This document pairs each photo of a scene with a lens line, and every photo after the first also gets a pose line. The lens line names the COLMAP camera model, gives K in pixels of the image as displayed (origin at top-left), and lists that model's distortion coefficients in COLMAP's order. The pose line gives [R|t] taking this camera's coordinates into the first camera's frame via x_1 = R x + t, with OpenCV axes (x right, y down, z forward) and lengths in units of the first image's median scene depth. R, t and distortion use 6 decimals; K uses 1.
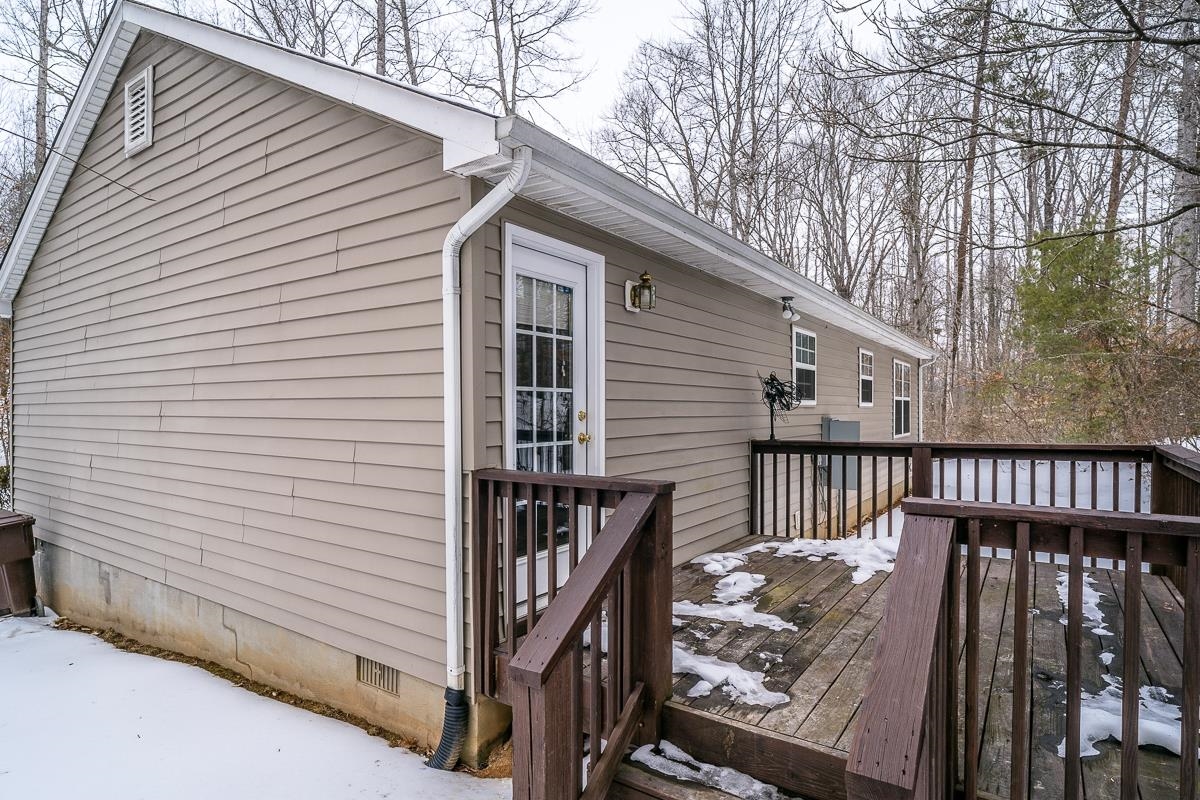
lens RADIAL K [[637.8, 0, 600.0], [0, 637.8, 400.0], [0, 0, 1]] dist [0.003771, -0.015477]
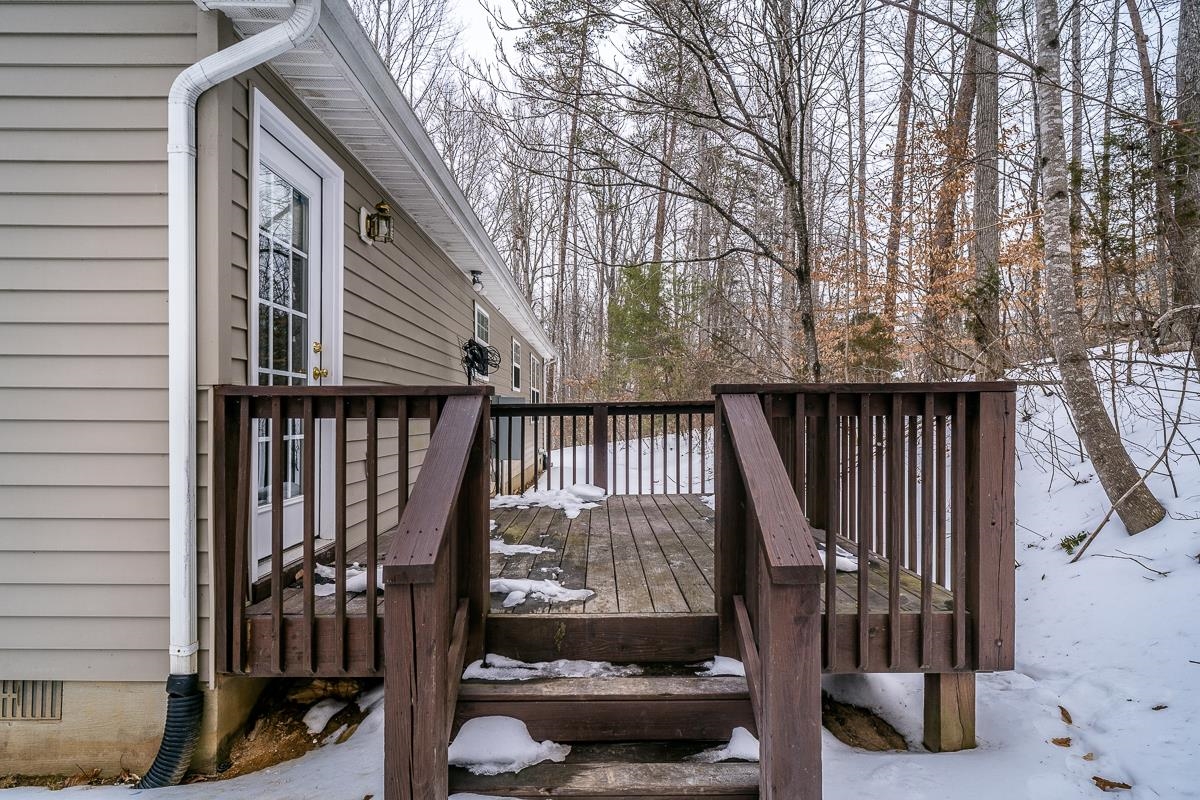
lens RADIAL K [[619.1, 0, 600.0], [0, 619.1, 400.0], [0, 0, 1]] dist [-0.001895, -0.000889]
pose [[0.818271, 0.014958, 0.574638, -0.248588], [-0.004311, 0.999793, -0.019887, 0.141179], [-0.574817, 0.013796, 0.818166, 0.117054]]
